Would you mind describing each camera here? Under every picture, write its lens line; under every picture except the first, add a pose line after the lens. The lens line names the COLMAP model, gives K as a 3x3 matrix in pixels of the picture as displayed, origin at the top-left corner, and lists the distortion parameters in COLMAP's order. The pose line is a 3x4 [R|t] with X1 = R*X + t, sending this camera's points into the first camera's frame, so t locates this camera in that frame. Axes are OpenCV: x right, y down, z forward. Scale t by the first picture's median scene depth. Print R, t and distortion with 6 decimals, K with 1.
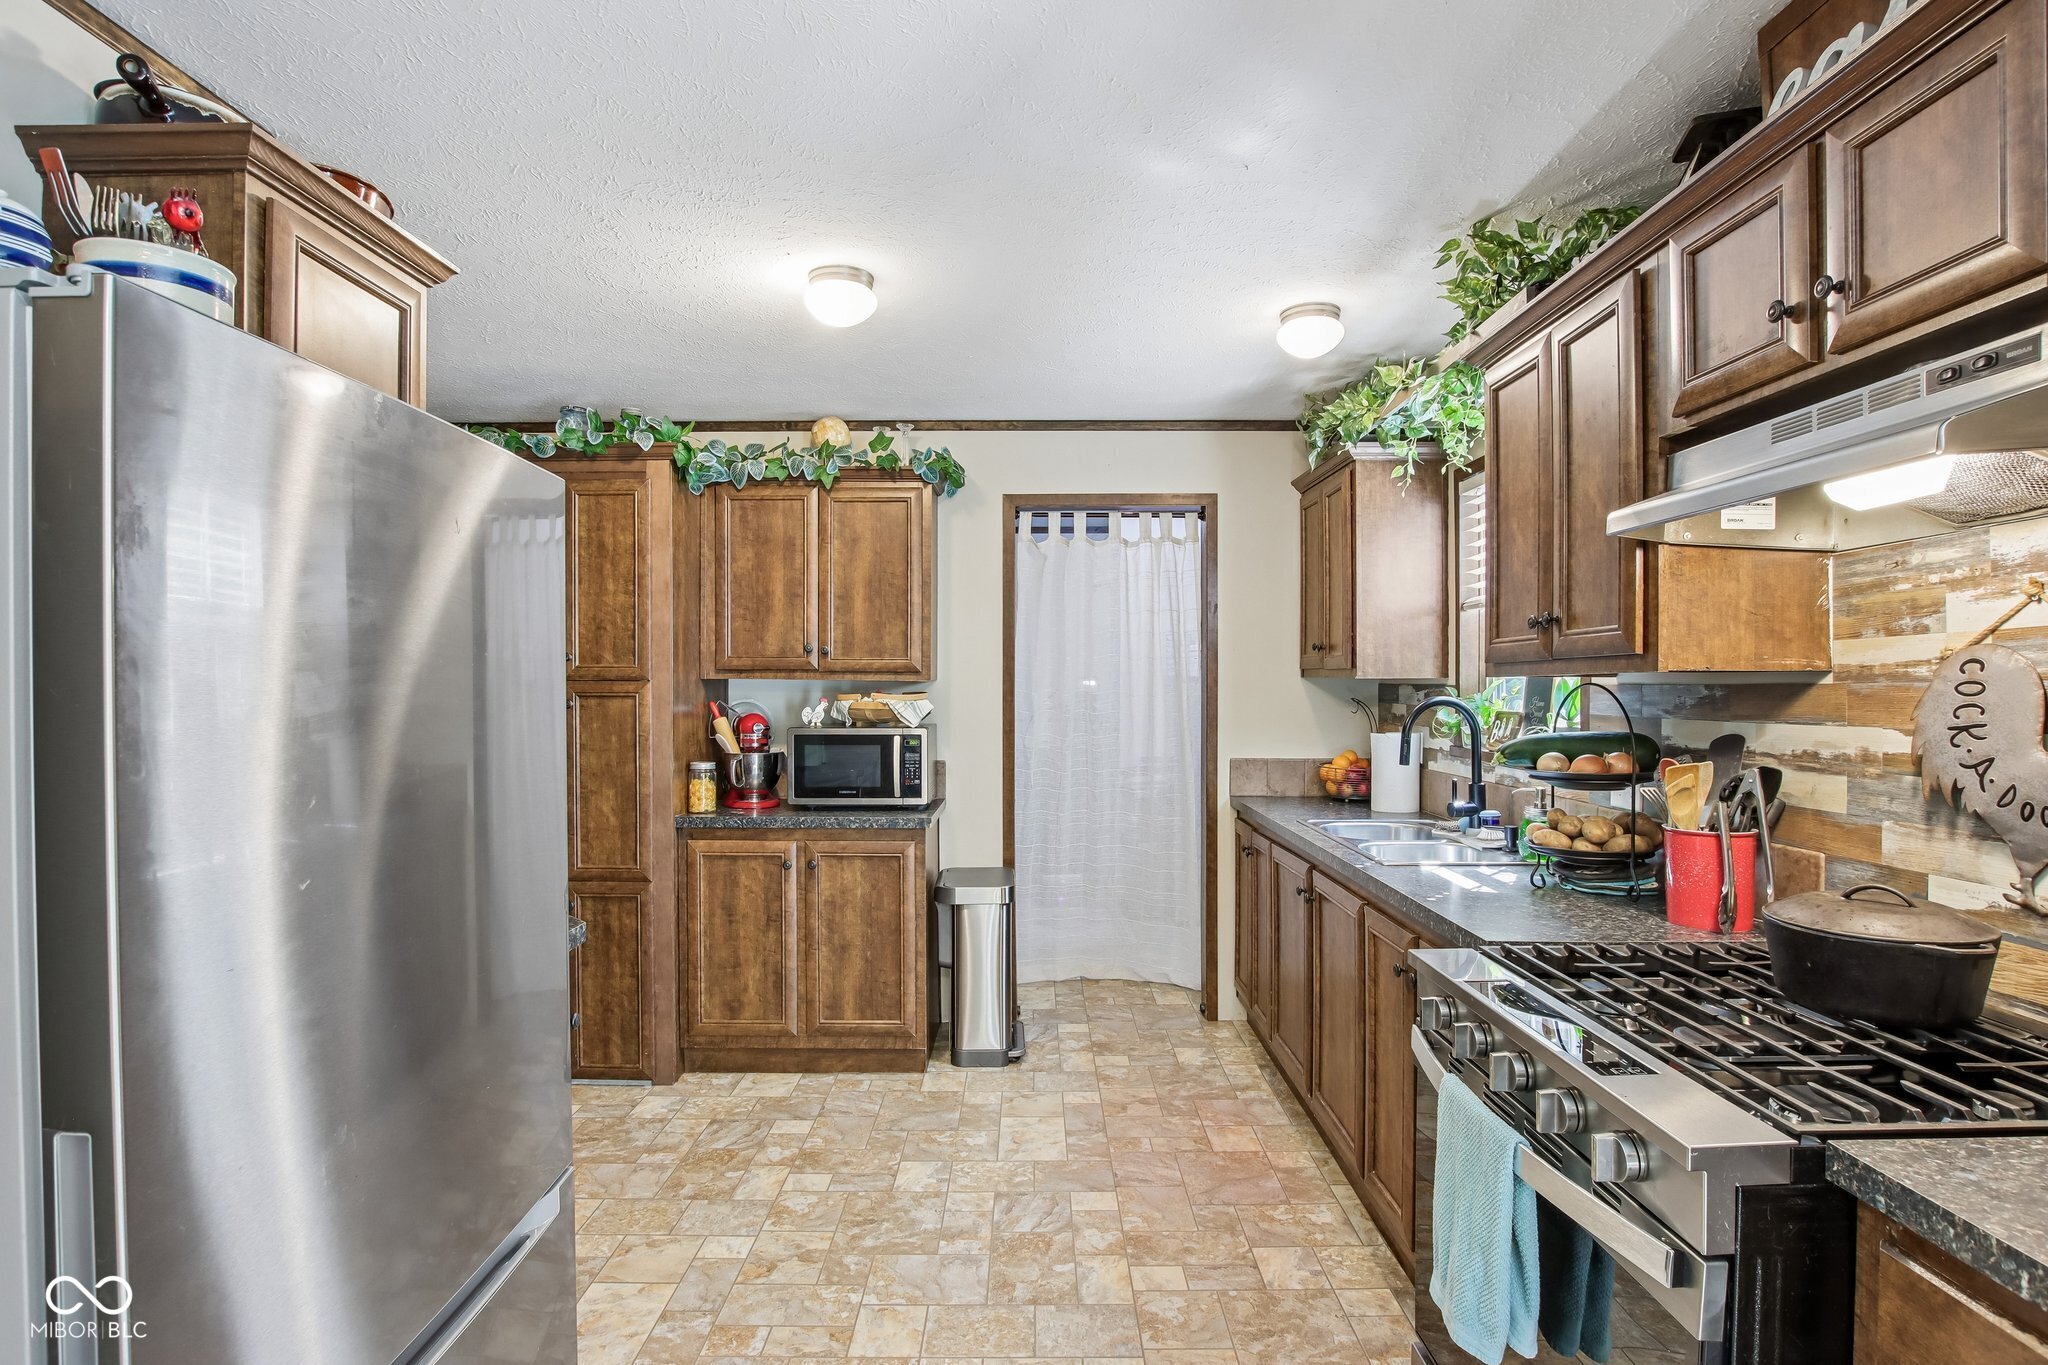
lens RADIAL K [[953.2, 0, 1029.9], [0, 953.2, 686.2], [0, 0, 1]] dist [-0.031328, 0.001993]
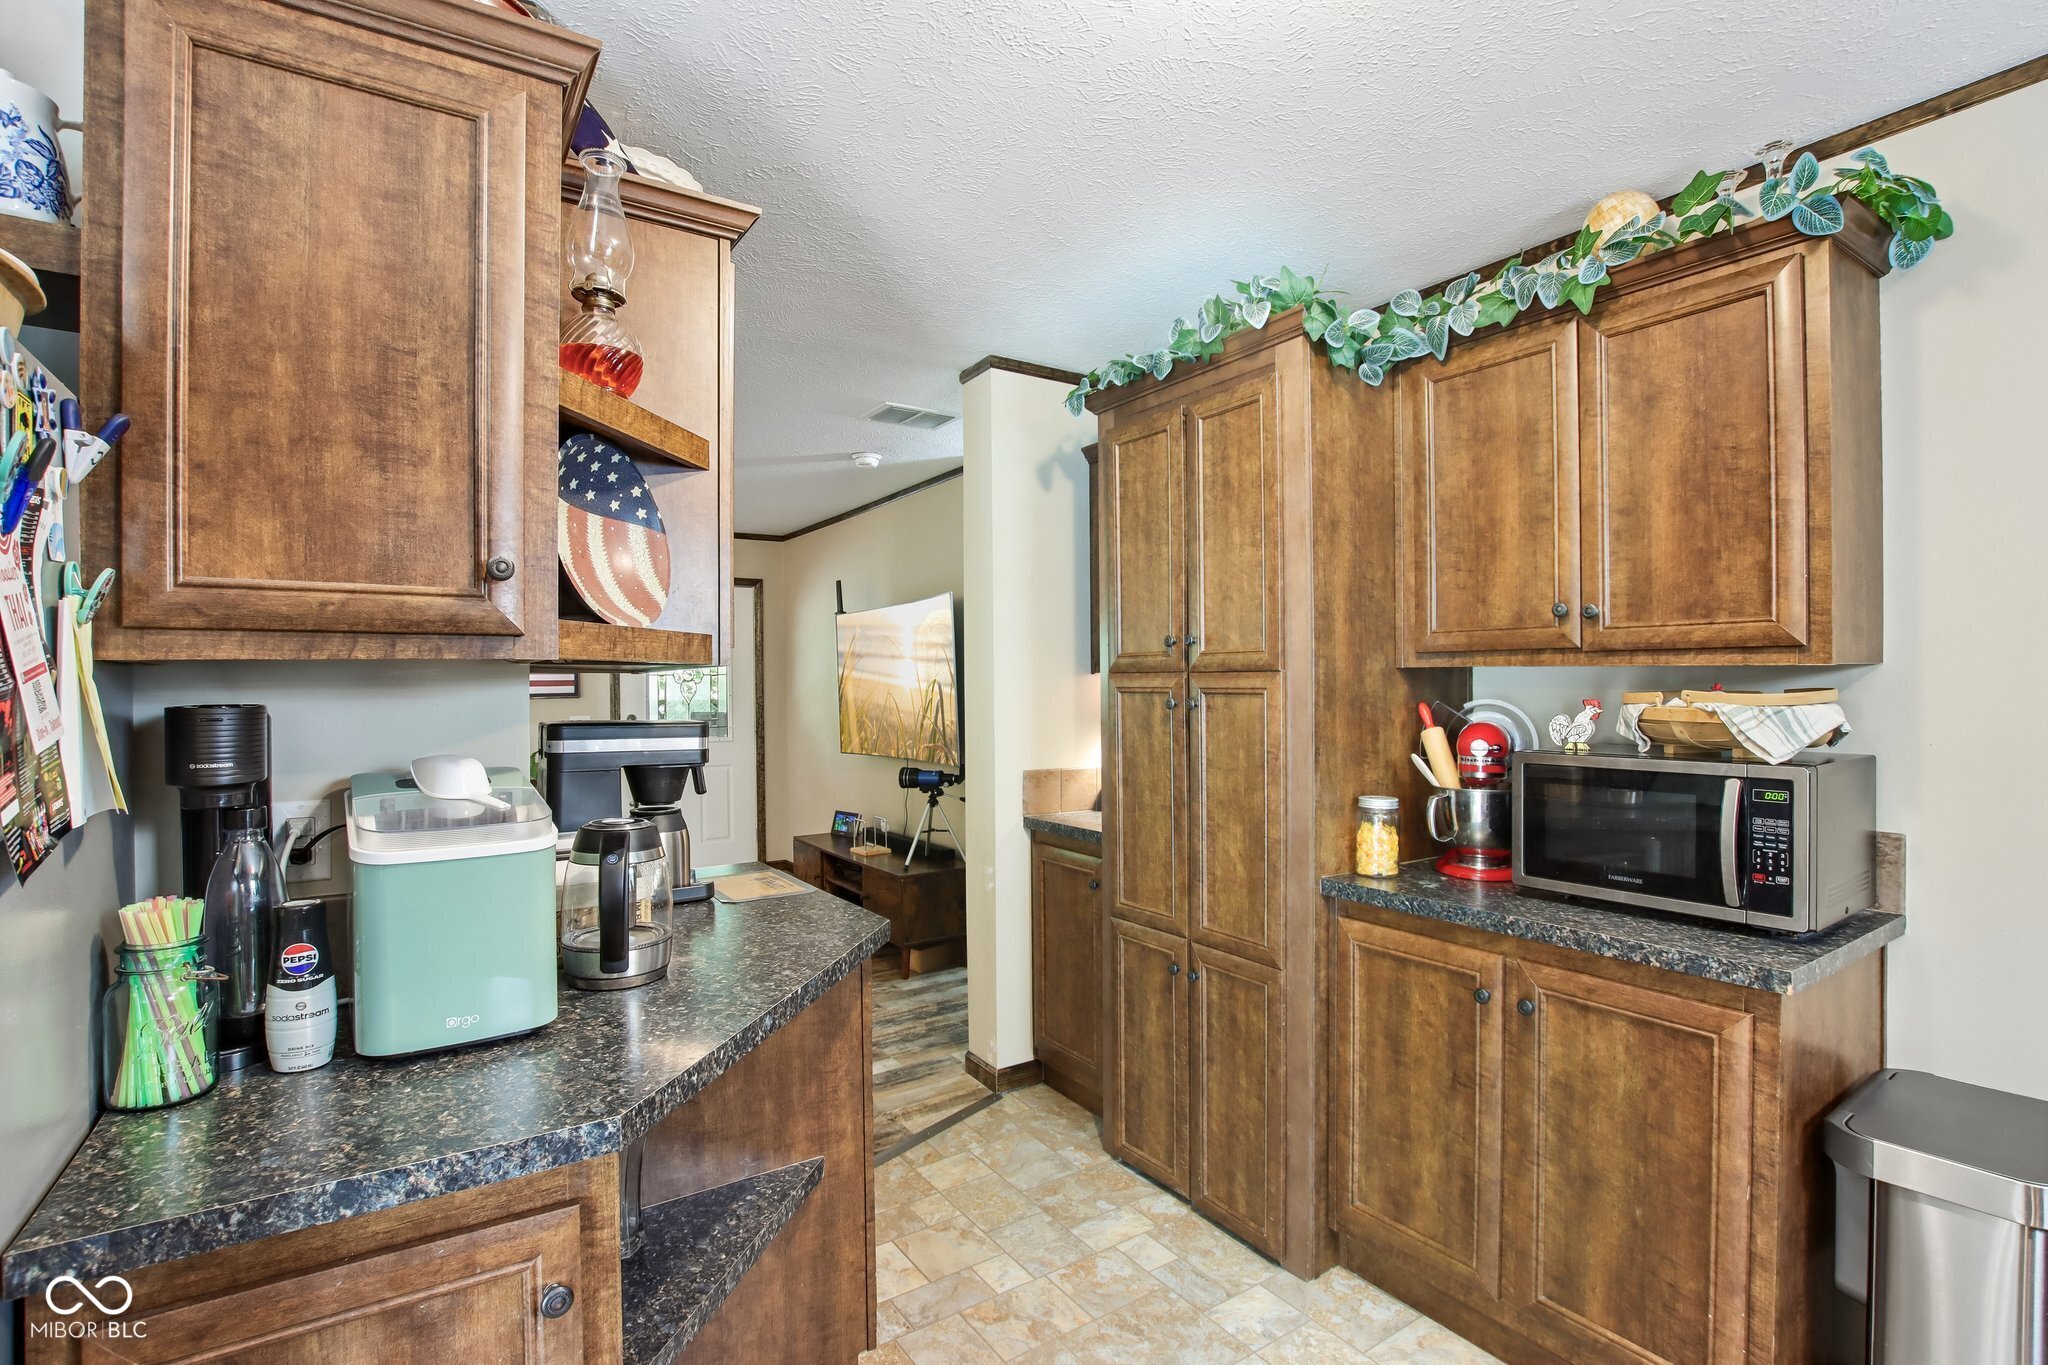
lens RADIAL K [[953.2, 0, 1022.9], [0, 953.2, 688.6], [0, 0, 1]] dist [-0.031328, 0.001993]
pose [[0.563784, 0.001074, -0.825921, 0.050811], [0.002191, 0.999994, 0.002796, 0.004258], [0.825919, -0.003386, 0.563778, 0.448934]]
